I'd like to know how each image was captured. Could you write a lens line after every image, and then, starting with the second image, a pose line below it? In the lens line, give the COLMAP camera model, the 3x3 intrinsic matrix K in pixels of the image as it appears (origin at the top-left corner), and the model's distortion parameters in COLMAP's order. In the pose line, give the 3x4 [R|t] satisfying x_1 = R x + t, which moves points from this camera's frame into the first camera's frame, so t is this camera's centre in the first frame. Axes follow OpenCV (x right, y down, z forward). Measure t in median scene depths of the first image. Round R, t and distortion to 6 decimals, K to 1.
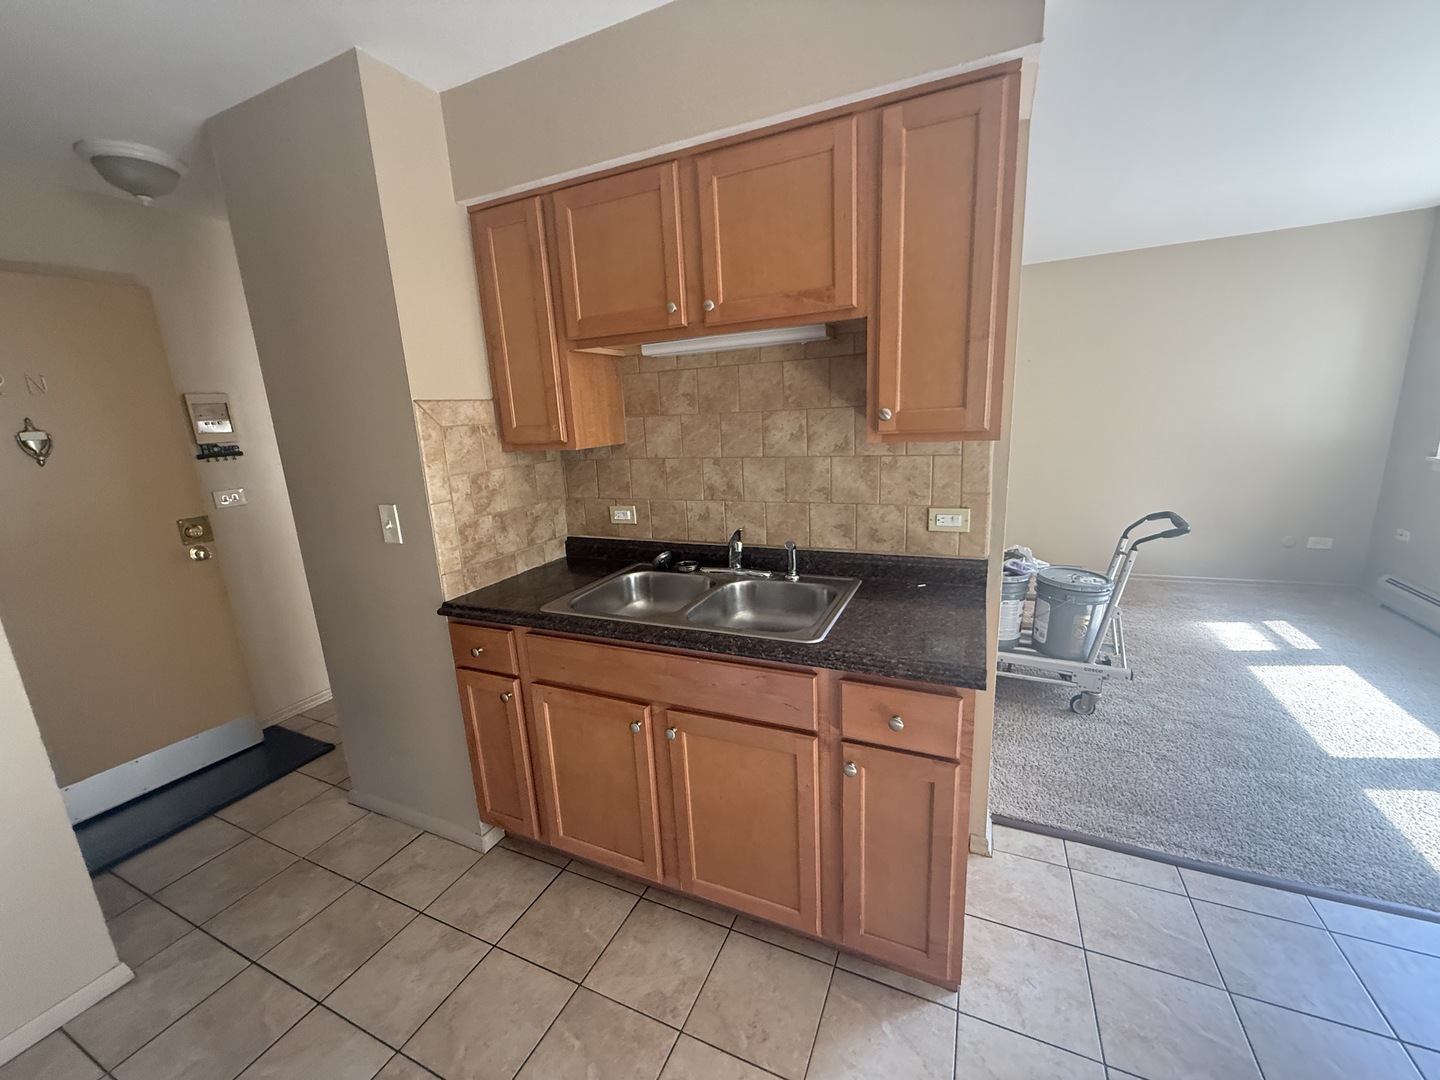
lens RADIAL K [[572.5, 0, 720.4], [0, 572.5, 538.5], [0, 0, 1]] dist [-0.000355, 0.000730]
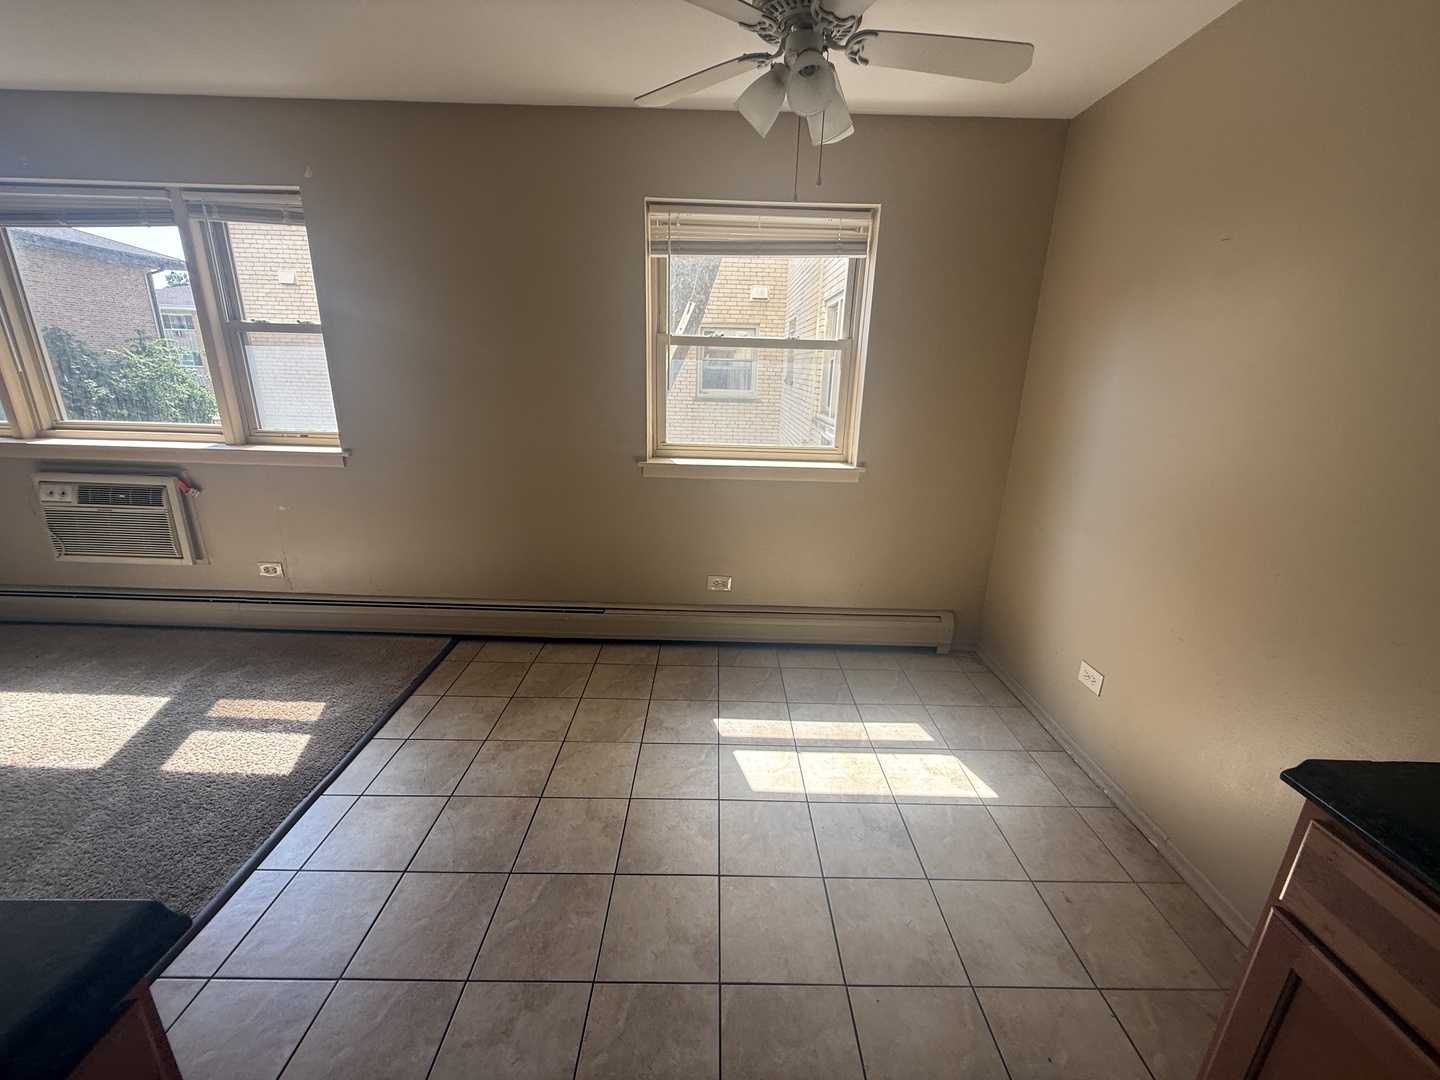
lens RADIAL K [[572.5, 0, 713.7], [0, 572.5, 541.6], [0, 0, 1]] dist [-0.000355, 0.000730]
pose [[-0.409378, -0.231052, 0.882624, -0.032671], [0.196958, 0.922211, 0.332768, -0.057363], [-0.890852, 0.310068, -0.332025, 0.369821]]
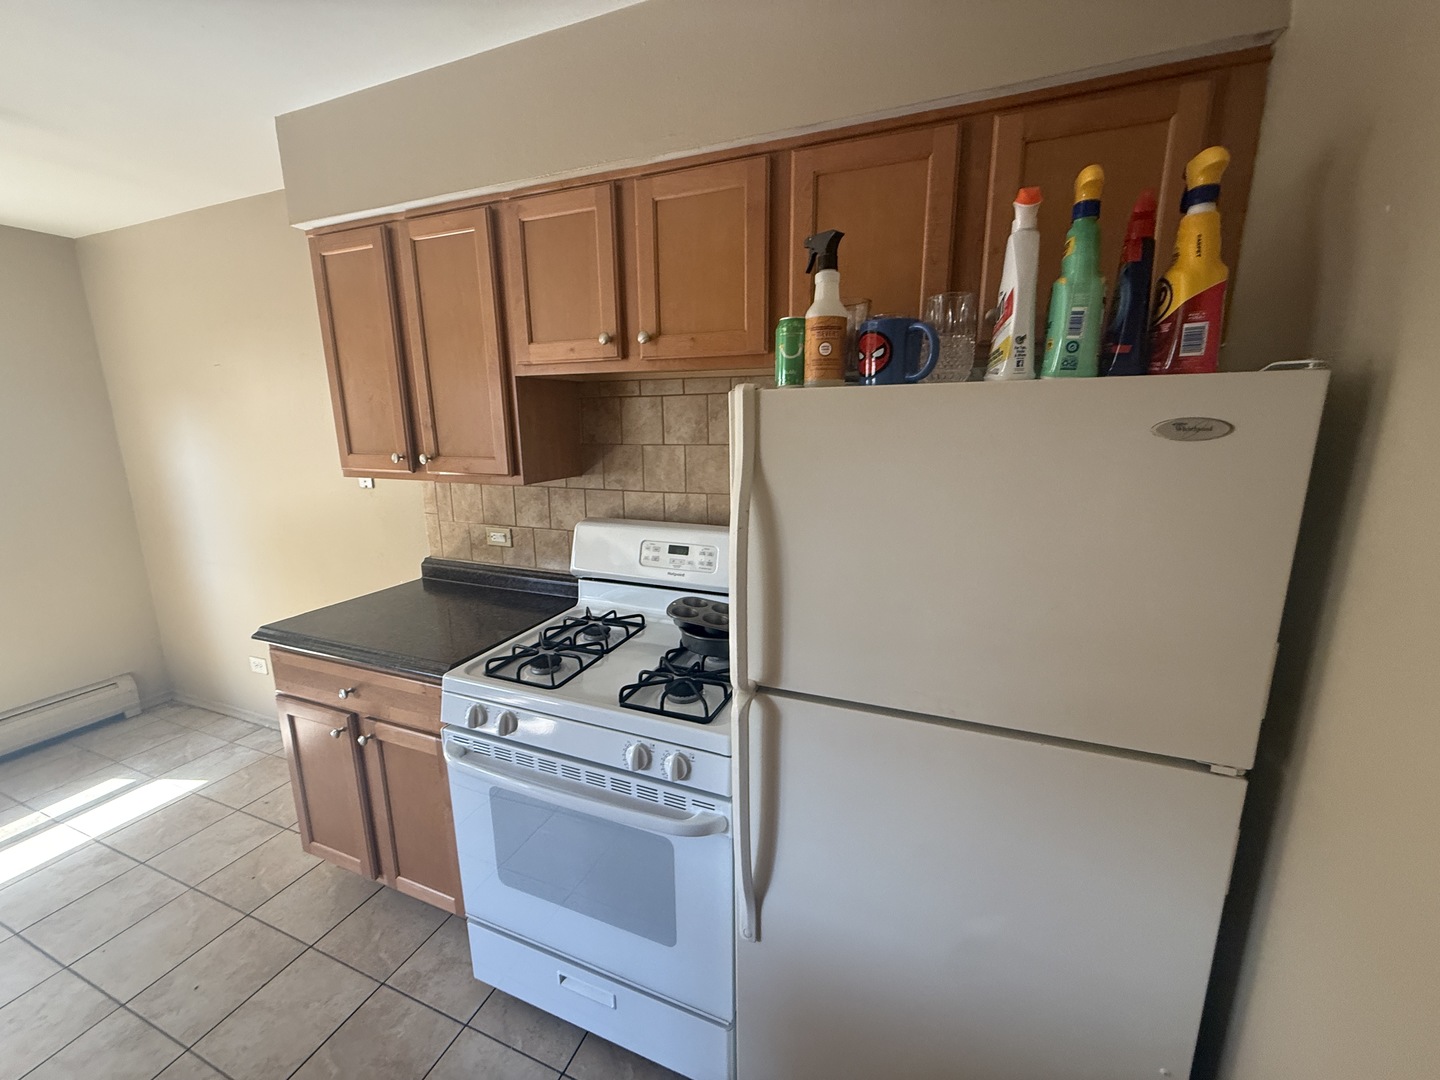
lens RADIAL K [[572.5, 0, 711.0], [0, 572.5, 537.1], [0, 0, 1]] dist [-0.000355, 0.000730]
pose [[-0.997693, 0.062639, -0.026170, -0.525045], [0.046154, 0.908580, 0.415152, -0.166711], [0.049783, 0.412987, -0.909375, 0.685567]]
